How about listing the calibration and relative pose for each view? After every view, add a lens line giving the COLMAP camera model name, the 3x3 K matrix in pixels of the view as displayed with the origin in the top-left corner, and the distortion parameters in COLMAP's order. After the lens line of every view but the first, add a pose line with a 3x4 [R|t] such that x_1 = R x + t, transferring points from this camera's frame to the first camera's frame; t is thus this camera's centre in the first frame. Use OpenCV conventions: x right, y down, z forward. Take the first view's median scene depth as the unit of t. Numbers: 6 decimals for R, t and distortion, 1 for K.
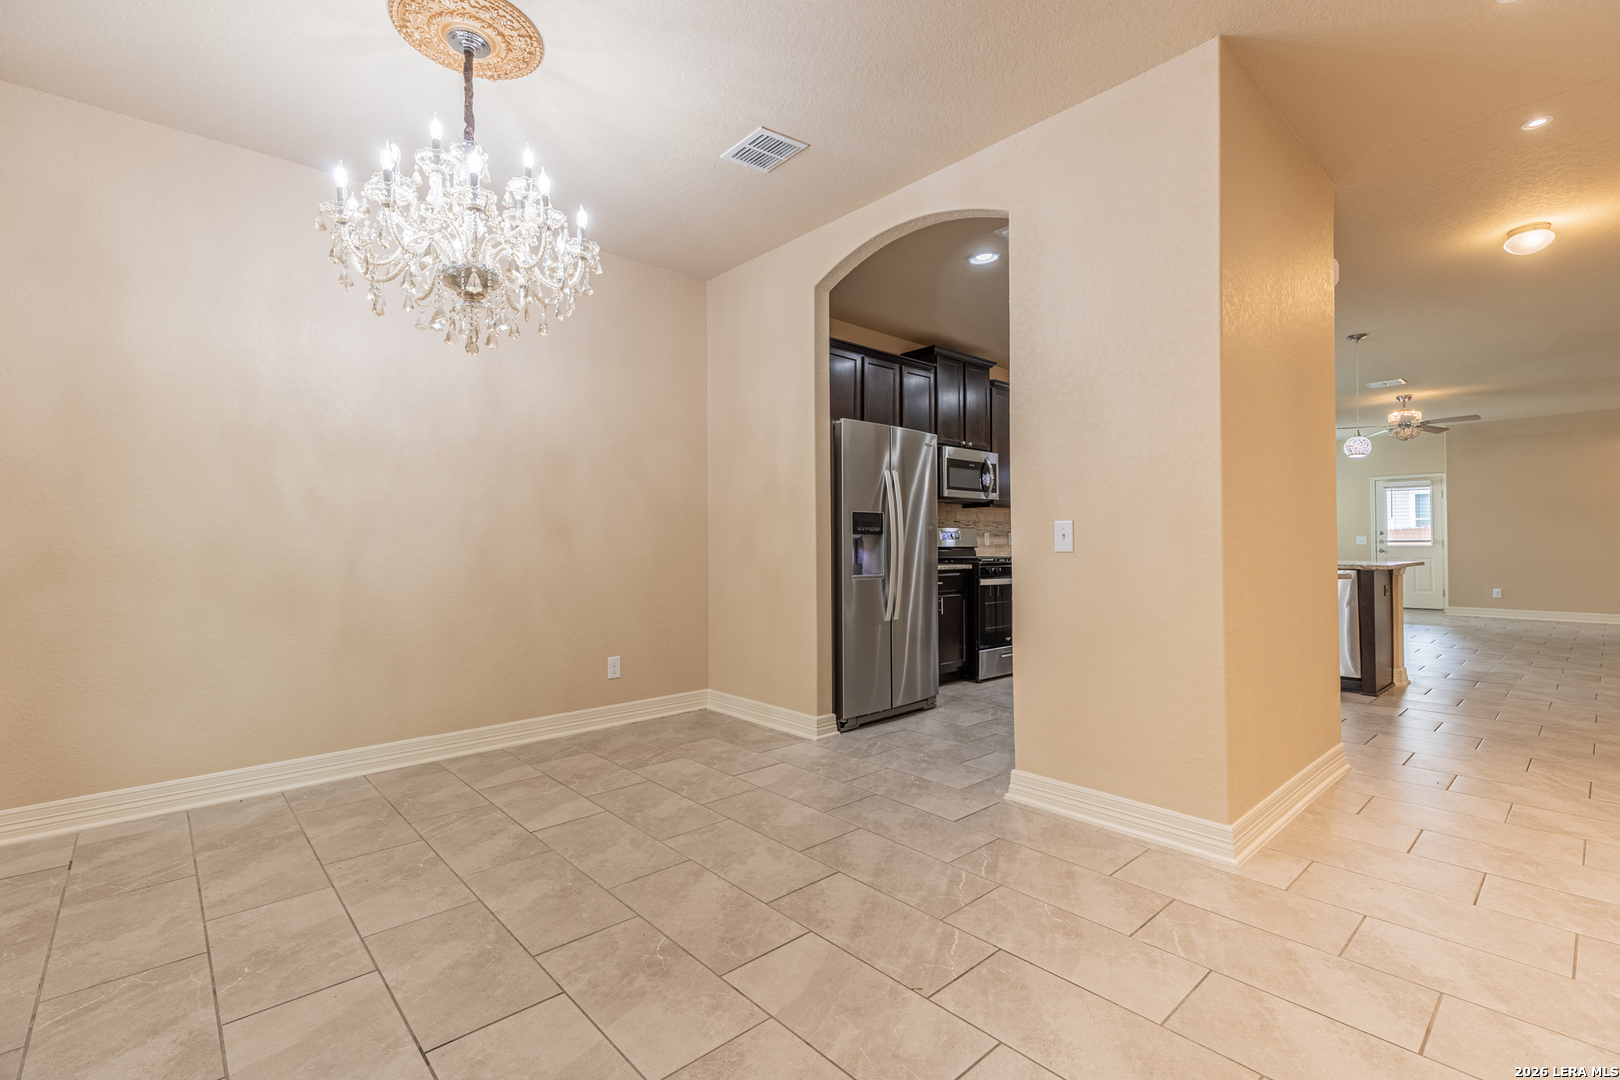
lens RADIAL K [[725.9, 0, 825.0], [0, 725.9, 535.5], [0, 0, 1]] dist [0.007116, -0.001687]
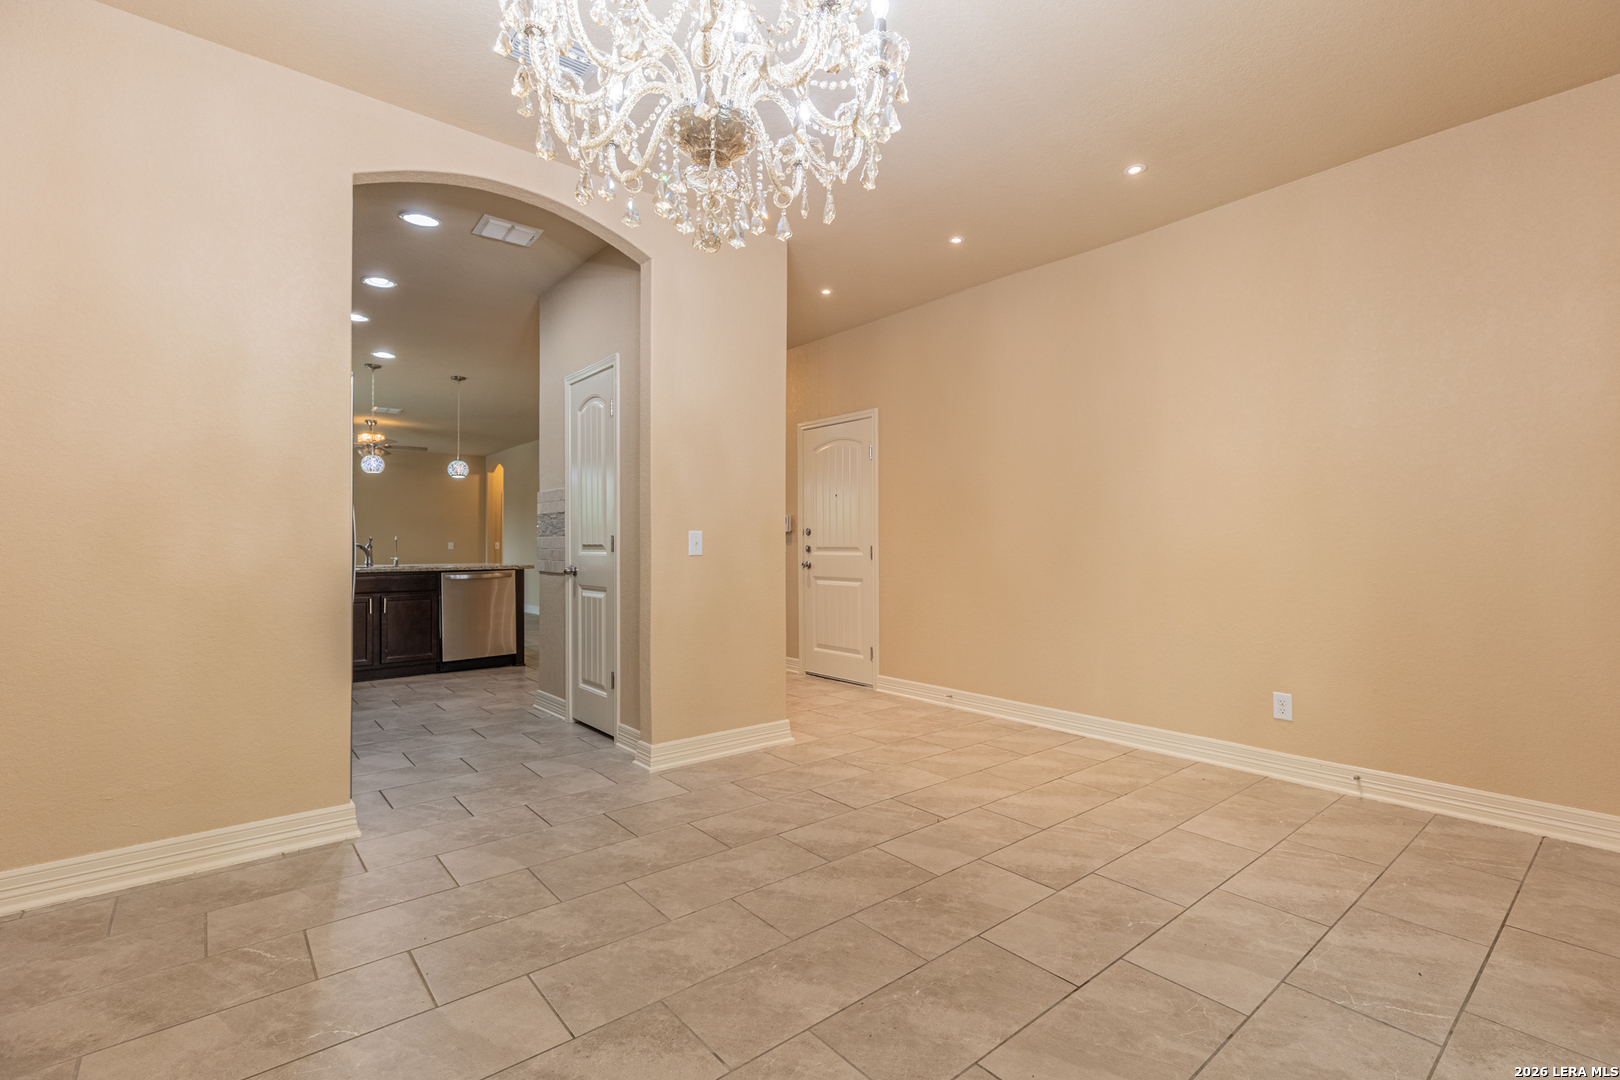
lens RADIAL K [[705.6, 0, 826.5], [0, 705.6, 559.6], [0, 0, 1]] dist [-0.001971, 0.000463]
pose [[0.050489, -0.014637, 0.998617, -0.289732], [-0.009478, 0.999841, 0.015134, 0.002740], [-0.998680, -0.010229, 0.050342, 0.232699]]
